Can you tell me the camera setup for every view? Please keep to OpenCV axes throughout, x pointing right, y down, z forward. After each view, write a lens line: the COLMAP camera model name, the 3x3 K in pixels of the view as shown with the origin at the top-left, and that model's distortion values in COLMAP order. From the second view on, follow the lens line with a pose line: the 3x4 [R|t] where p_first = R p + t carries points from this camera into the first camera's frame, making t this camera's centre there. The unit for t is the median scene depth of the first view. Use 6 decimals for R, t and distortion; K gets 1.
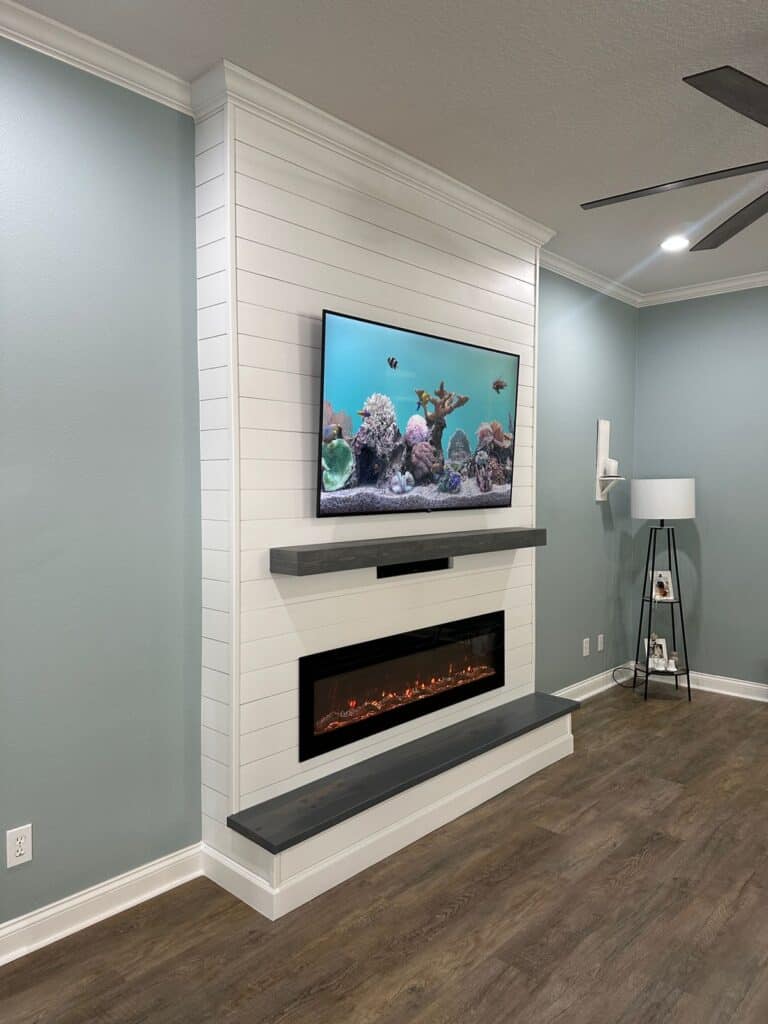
lens RADIAL K [[700.4, 0, 384.0], [0, 700.4, 512.0], [0, 0, 1]] dist [0.078588, -0.086816]
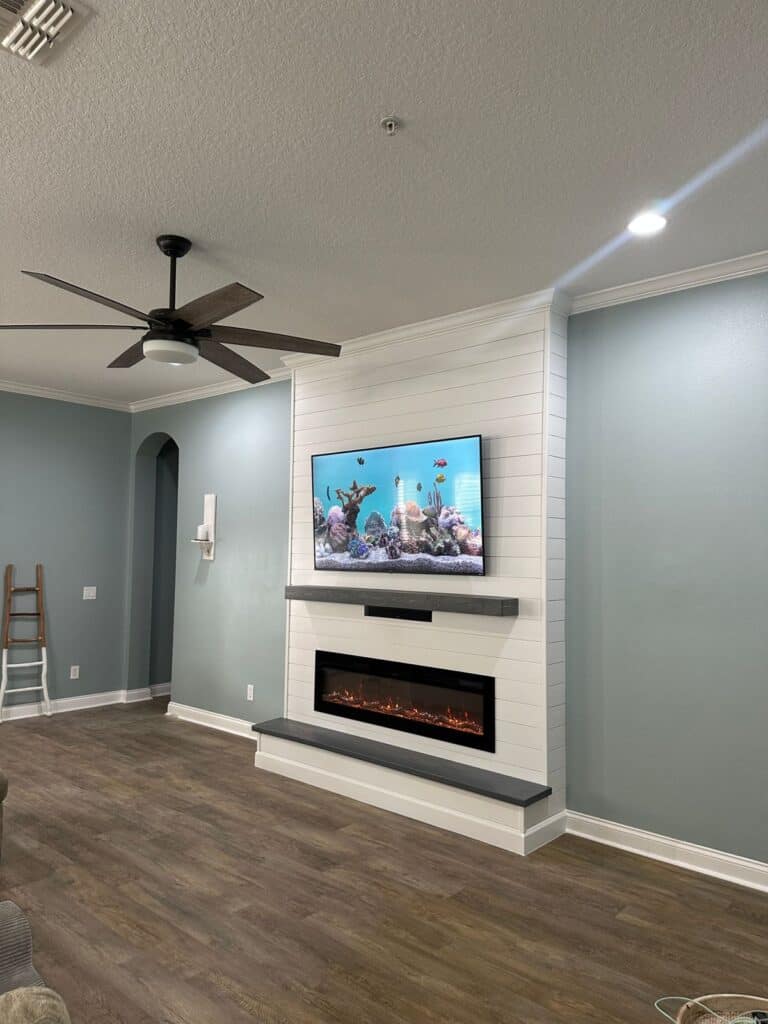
lens RADIAL K [[733.2, 0, 384.0], [0, 733.2, 512.0], [0, 0, 1]] dist [0.004873, 0.001444]
pose [[0.034965, -0.031772, -0.998883, 1.576547], [-0.040073, 0.998646, -0.033167, -0.074117], [0.998585, 0.041188, 0.033645, 1.016718]]
